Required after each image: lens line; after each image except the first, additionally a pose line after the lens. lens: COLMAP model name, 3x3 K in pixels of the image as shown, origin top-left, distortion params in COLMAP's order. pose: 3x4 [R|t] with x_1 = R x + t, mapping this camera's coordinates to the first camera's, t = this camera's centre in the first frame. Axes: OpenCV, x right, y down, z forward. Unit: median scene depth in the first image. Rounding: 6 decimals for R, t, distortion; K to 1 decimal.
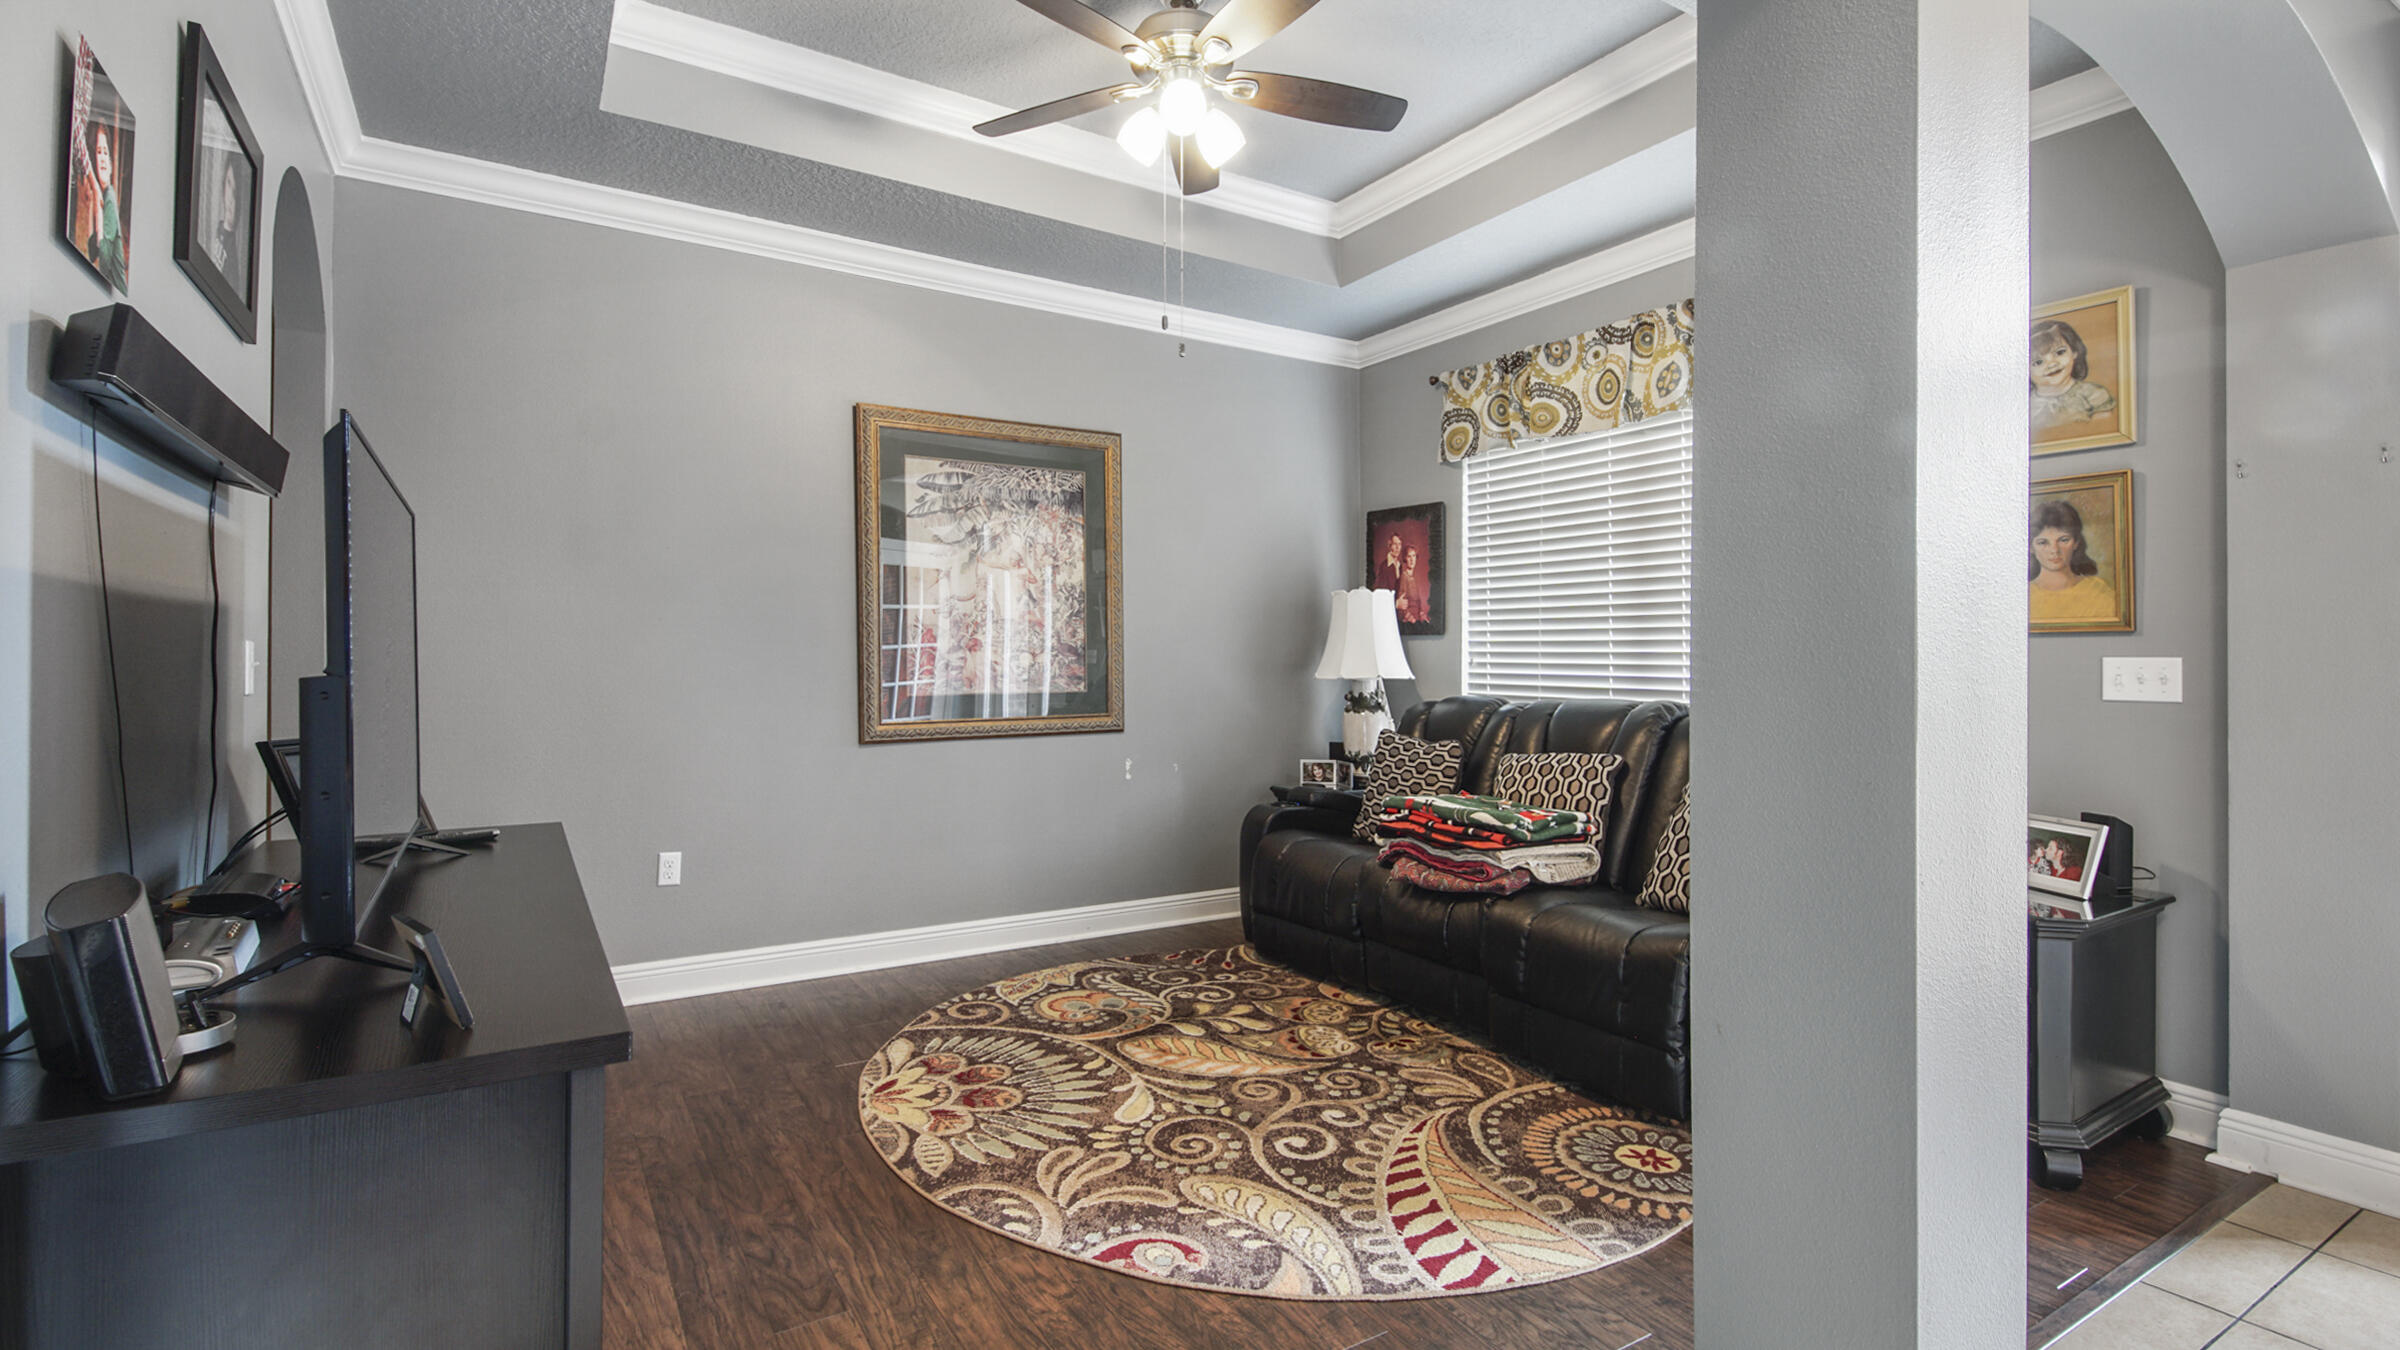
lens RADIAL K [[1084.3, 0, 1179.0], [0, 1084.3, 652.4], [0, 0, 1]] dist [0.032486, -0.019114]
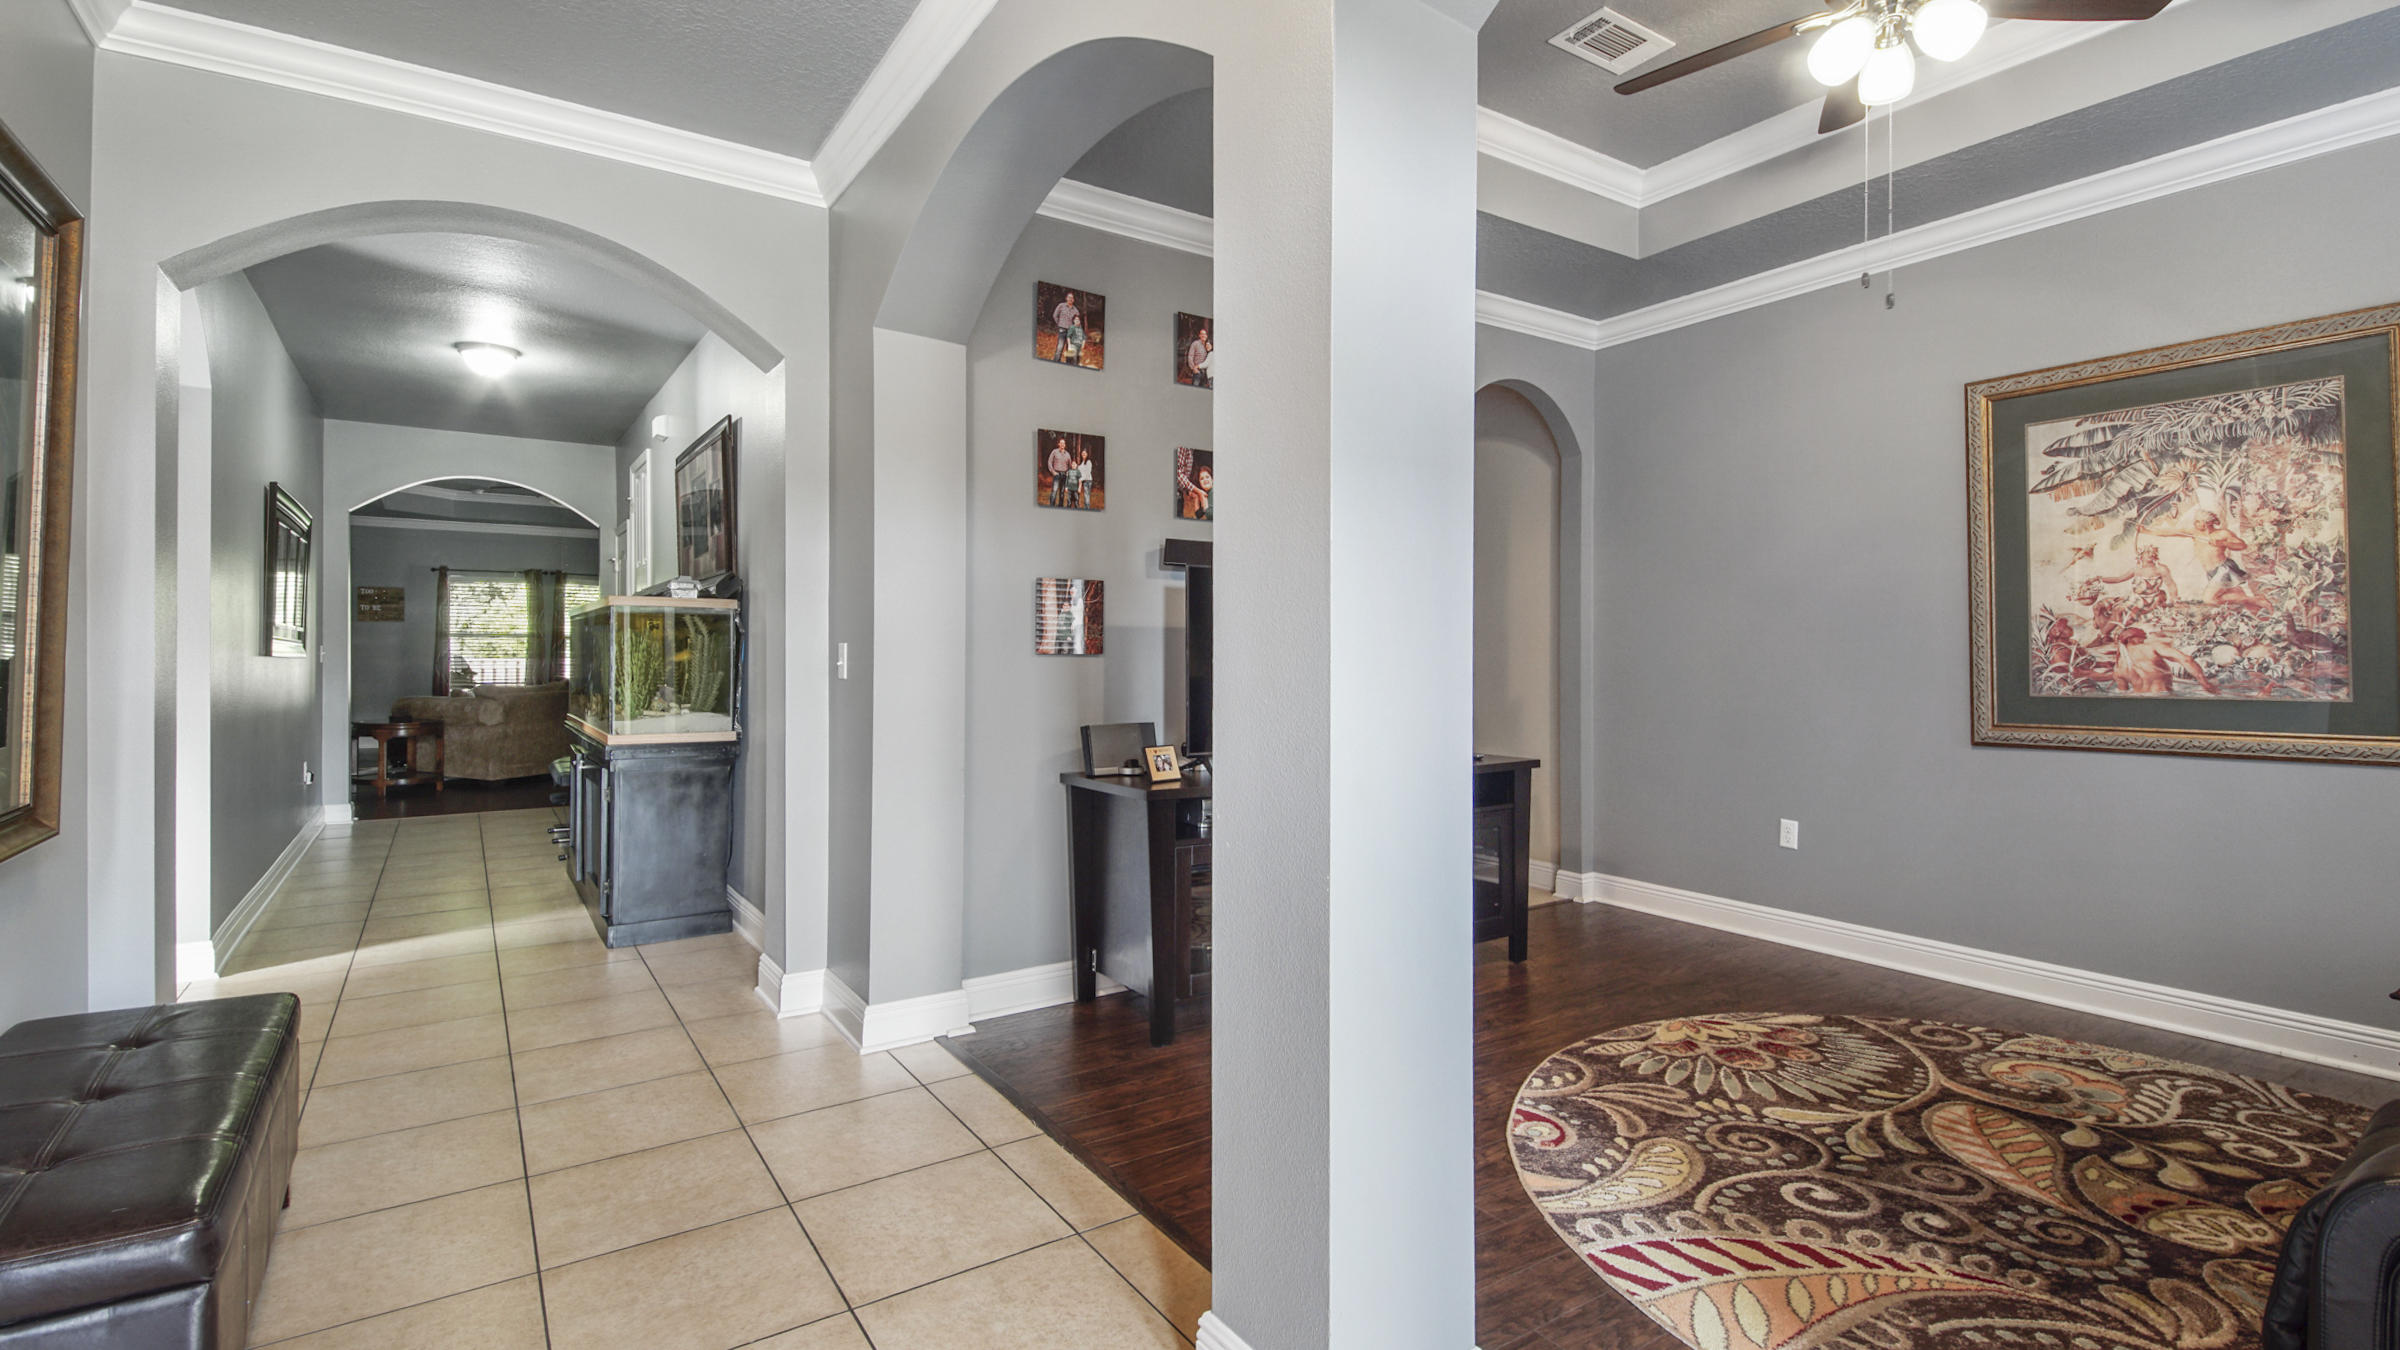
lens RADIAL K [[1084.3, 0, 1179.0], [0, 1084.3, 652.4], [0, 0, 1]] dist [0.032486, -0.019114]
pose [[0.026673, -0.005912, -0.999627, 0.854323], [0.007069, 0.999959, -0.005726, 0.006504], [0.999619, -0.006914, 0.026714, 0.390092]]
